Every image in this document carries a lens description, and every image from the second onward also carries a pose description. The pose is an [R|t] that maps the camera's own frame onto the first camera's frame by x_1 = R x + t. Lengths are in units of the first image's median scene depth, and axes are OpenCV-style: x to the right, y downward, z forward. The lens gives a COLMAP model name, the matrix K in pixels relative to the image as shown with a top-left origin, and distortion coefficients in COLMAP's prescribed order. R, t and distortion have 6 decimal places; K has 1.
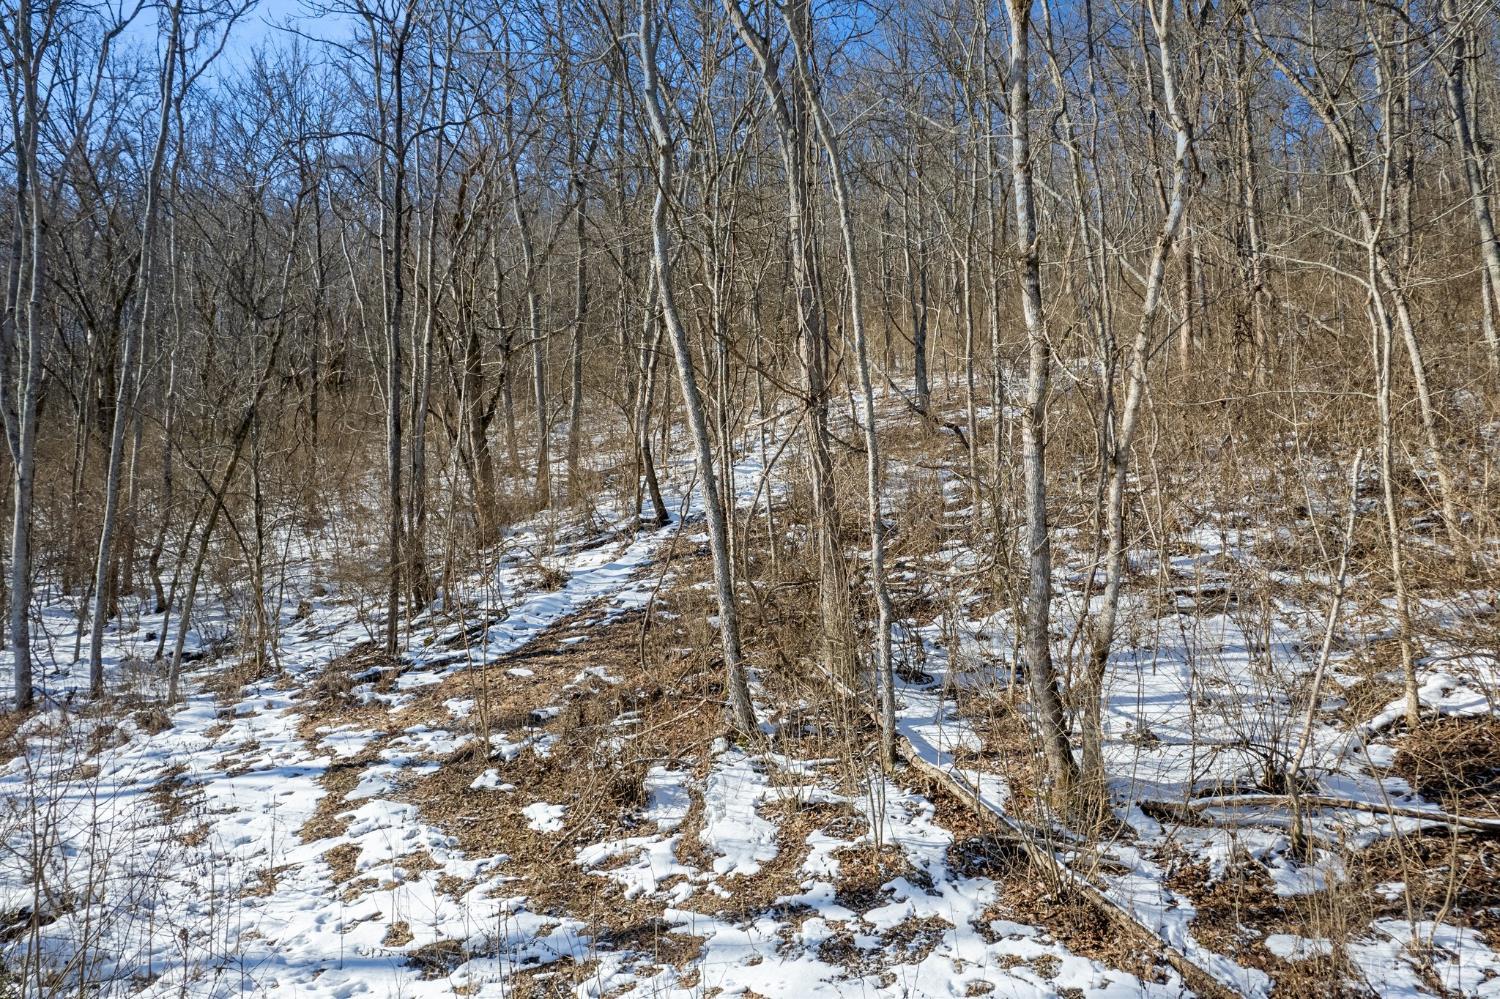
lens RADIAL K [[943.7, 0, 752.2], [0, 943.7, 519.8], [0, 0, 1]] dist [-0.080371, 0.068255]
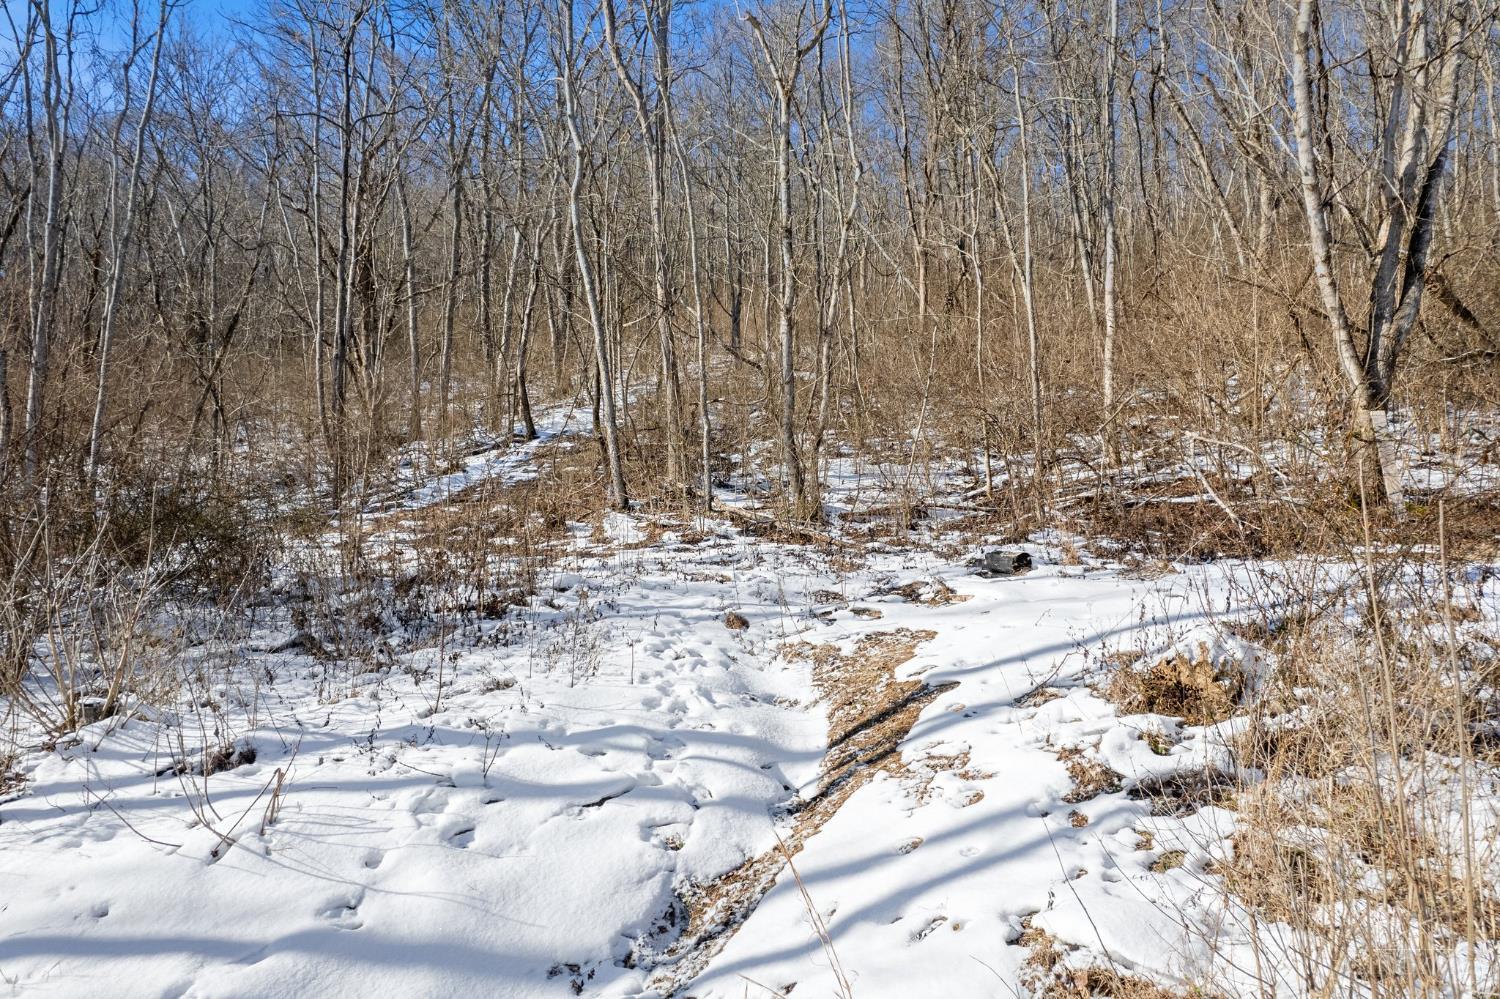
lens RADIAL K [[943.7, 0, 752.2], [0, 943.7, 519.8], [0, 0, 1]] dist [-0.080371, 0.068255]
pose [[0.981537, 0.016665, 0.190546, -0.087171], [-0.016819, 0.999858, -0.000810, 0.220864], [-0.190532, -0.002410, 0.981678, -0.599130]]
